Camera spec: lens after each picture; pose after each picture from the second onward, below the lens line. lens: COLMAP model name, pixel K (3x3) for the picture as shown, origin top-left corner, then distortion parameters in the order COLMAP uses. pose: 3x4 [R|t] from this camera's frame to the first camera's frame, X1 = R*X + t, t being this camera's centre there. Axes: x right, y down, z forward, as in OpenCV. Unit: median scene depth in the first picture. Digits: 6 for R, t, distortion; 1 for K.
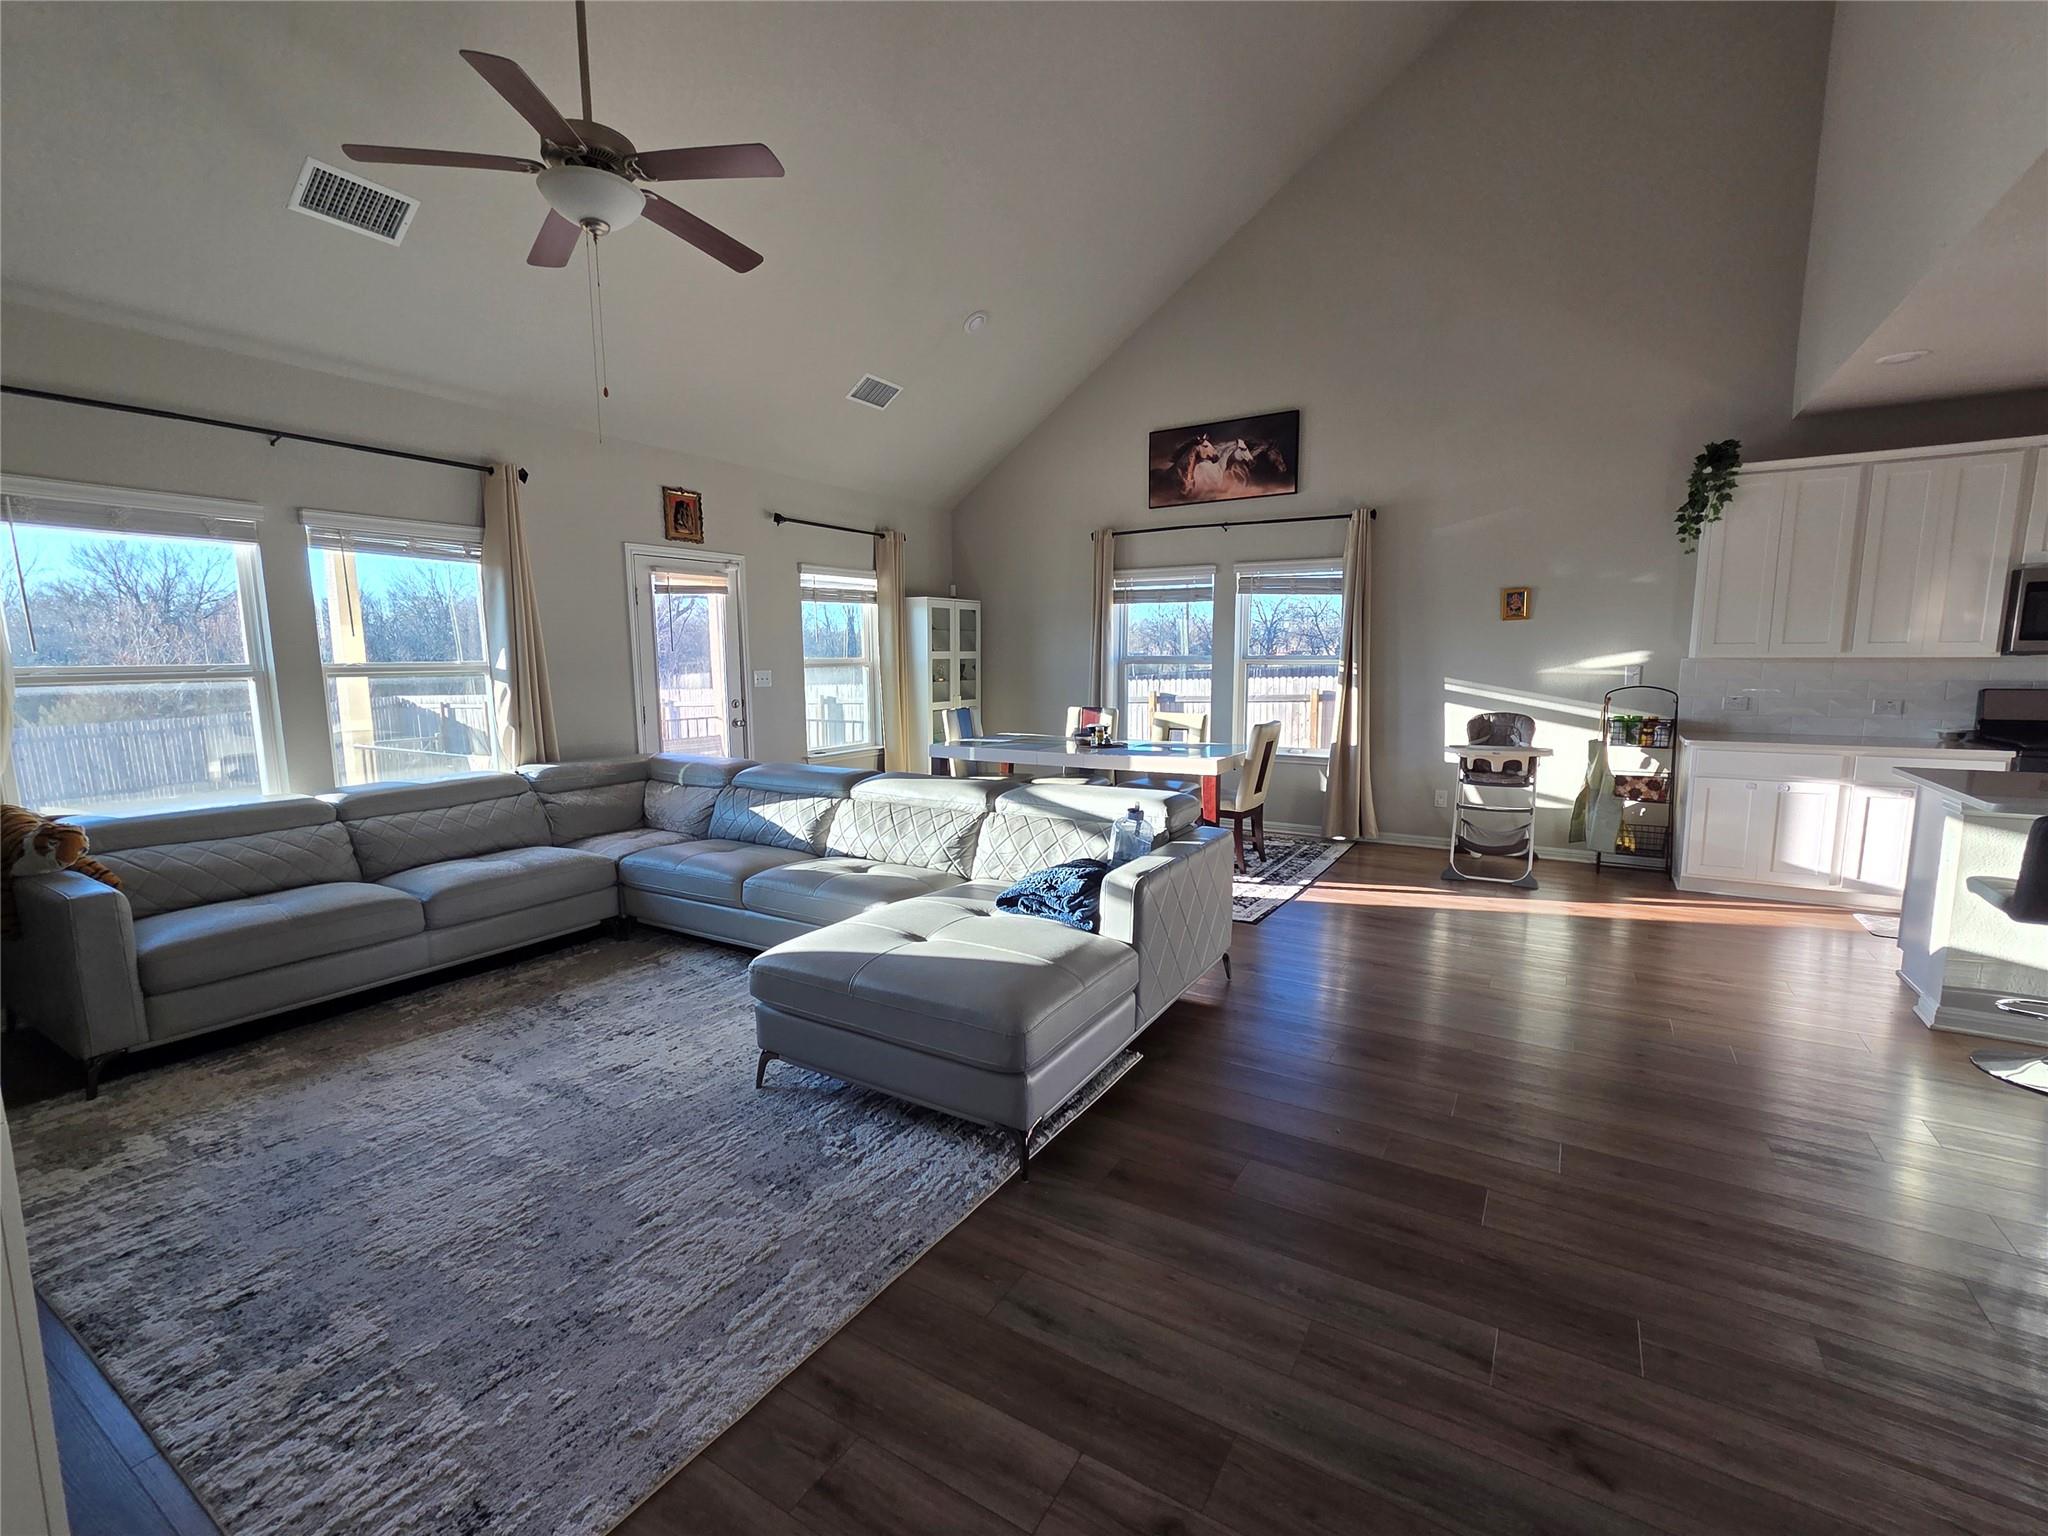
lens RADIAL K [[861.0, 0, 1054.4], [0, 861.0, 766.1], [0, 0, 1]] dist [-0.000606, -0.000105]
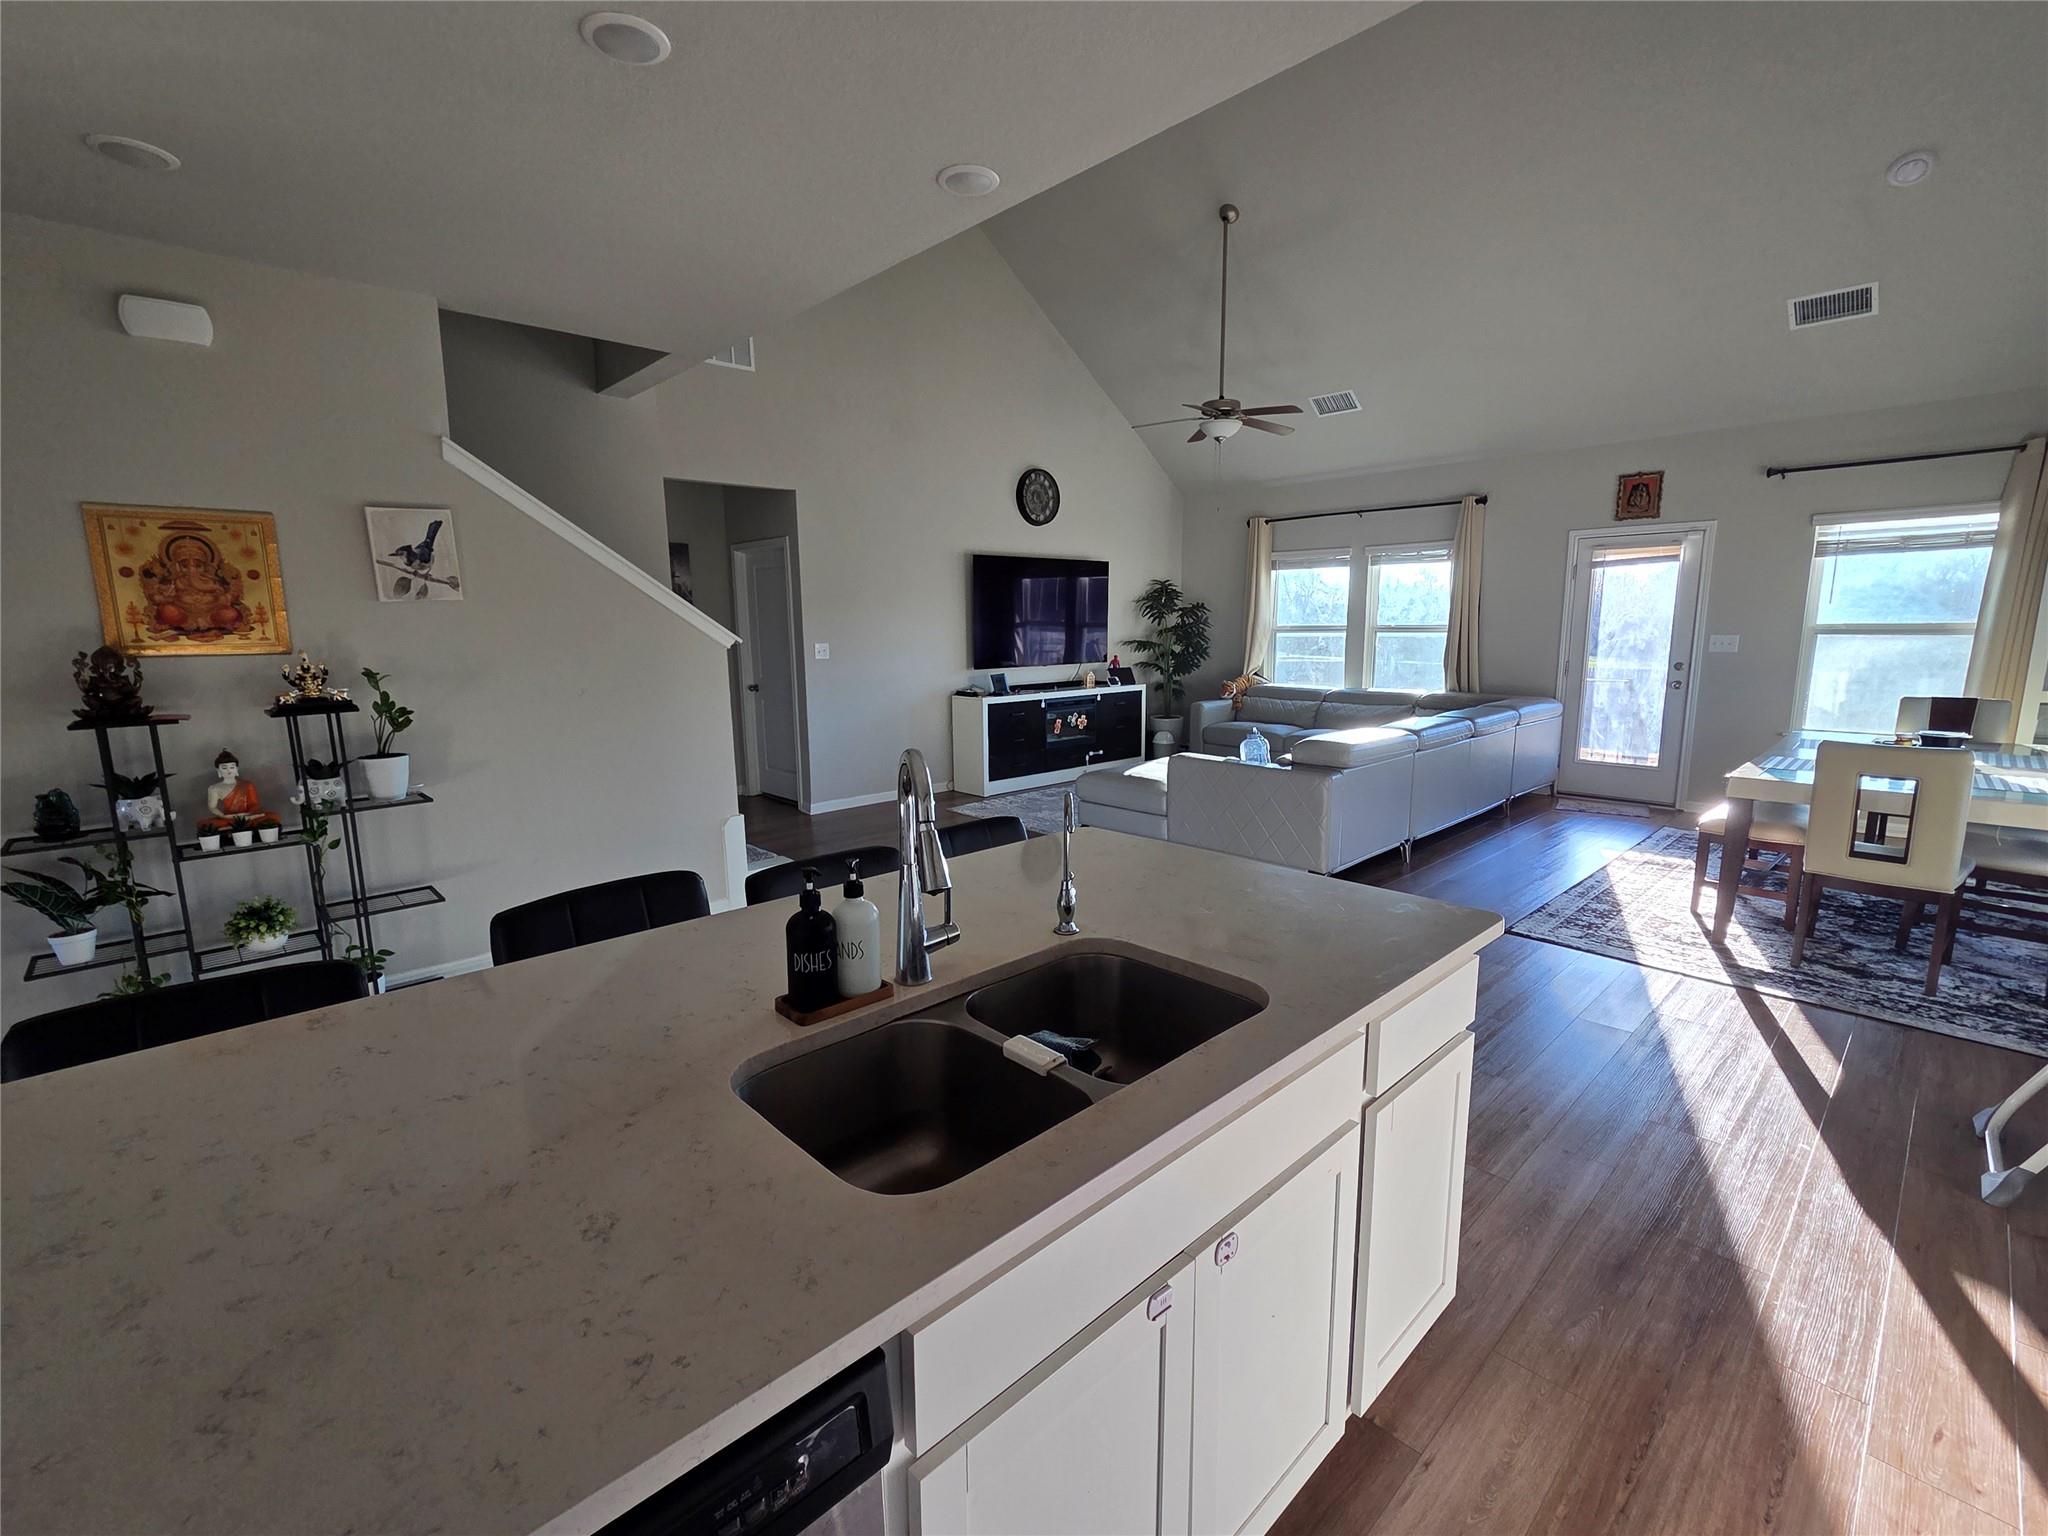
lens RADIAL K [[864.2, 0, 1036.1], [0, 864.2, 764.4], [0, 0, 1]] dist [-0.001456, -0.000447]
pose [[-0.272036, 0.163395, -0.948313, 1.047373], [-0.118002, 0.972377, 0.201392, -0.091867], [0.955025, 0.166688, -0.245241, 0.647868]]
